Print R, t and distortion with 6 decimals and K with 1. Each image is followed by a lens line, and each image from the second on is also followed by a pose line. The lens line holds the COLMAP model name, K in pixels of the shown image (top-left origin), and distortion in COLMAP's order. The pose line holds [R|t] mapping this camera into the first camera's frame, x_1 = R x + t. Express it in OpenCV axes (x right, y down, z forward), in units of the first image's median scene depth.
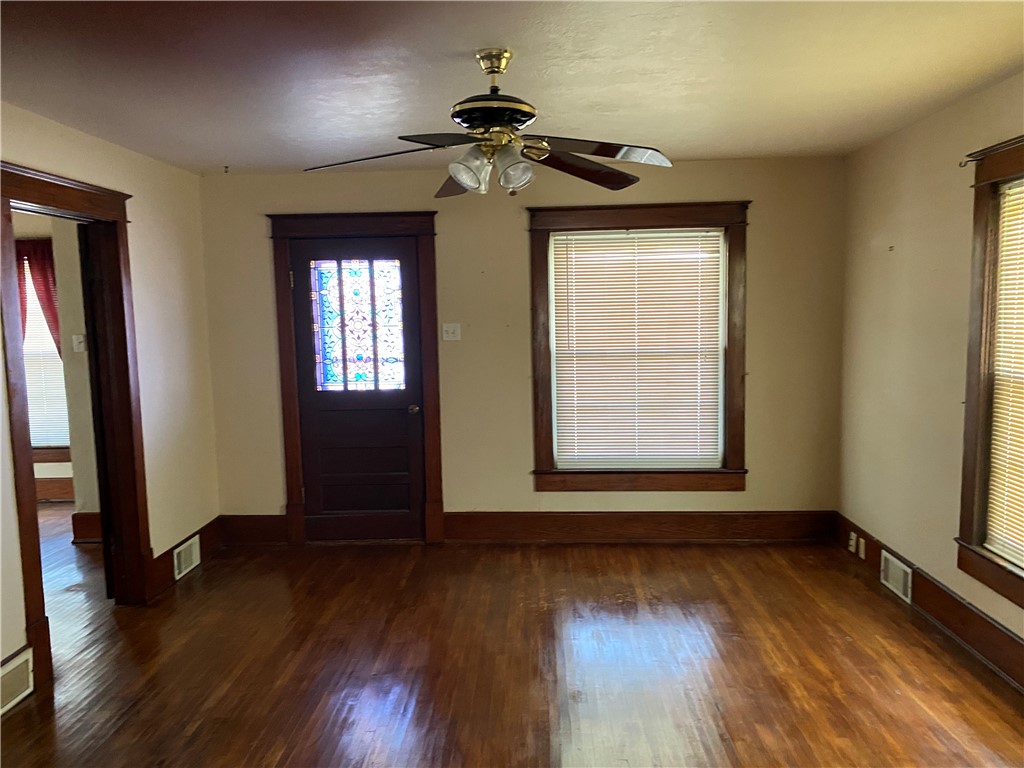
lens RADIAL K [[758.4, 0, 518.5], [0, 758.4, 382.4], [0, 0, 1]] dist [0.031909, -0.049908]
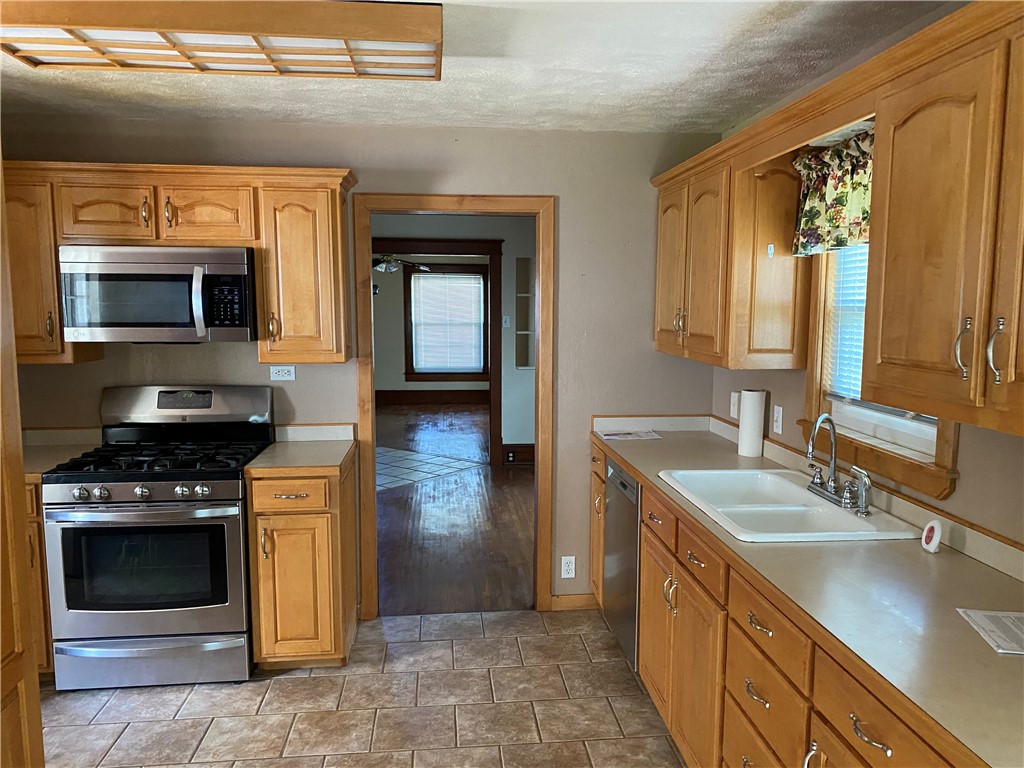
lens RADIAL K [[758.4, 0, 518.5], [0, 758.4, 382.4], [0, 0, 1]] dist [0.031909, -0.049908]
pose [[0.991298, 0.009632, 0.131283, 0.061587], [-0.009162, 0.999949, -0.004179, 0.154756], [-0.131317, 0.002940, 0.991336, -1.444528]]
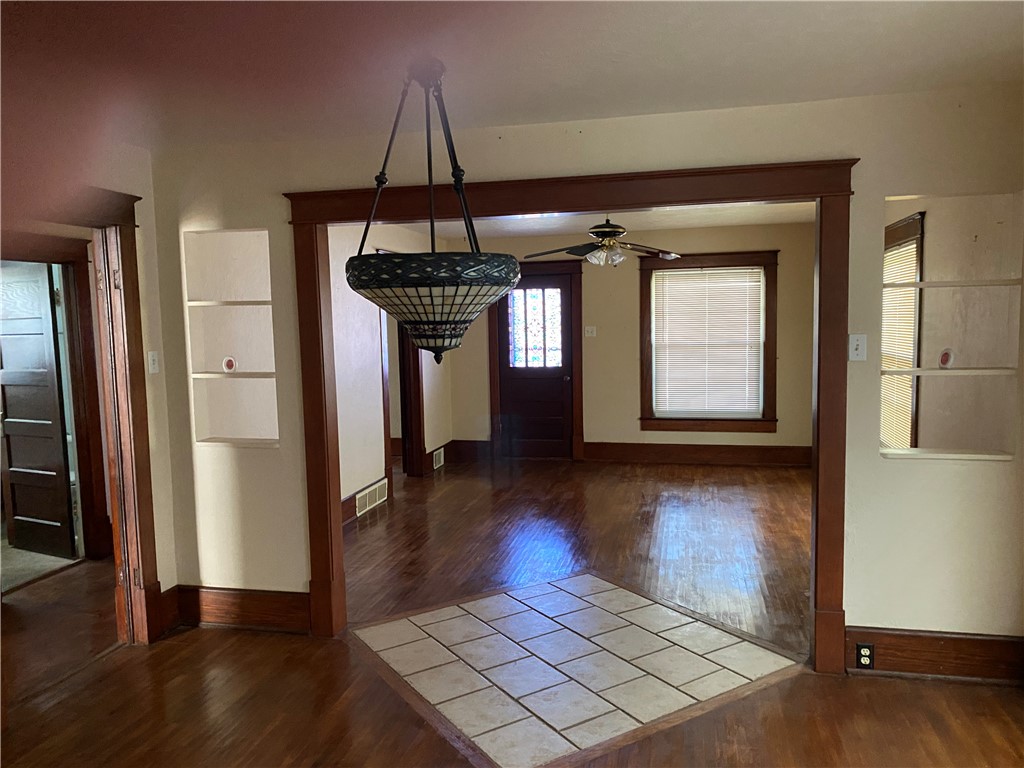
lens RADIAL K [[758.4, 0, 518.5], [0, 758.4, 382.4], [0, 0, 1]] dist [0.031909, -0.049908]
pose [[0.981631, 0.013685, -0.190295, 0.072553], [-0.016858, 0.999744, -0.015067, 0.070593], [0.190041, 0.017998, 0.981611, -0.640995]]
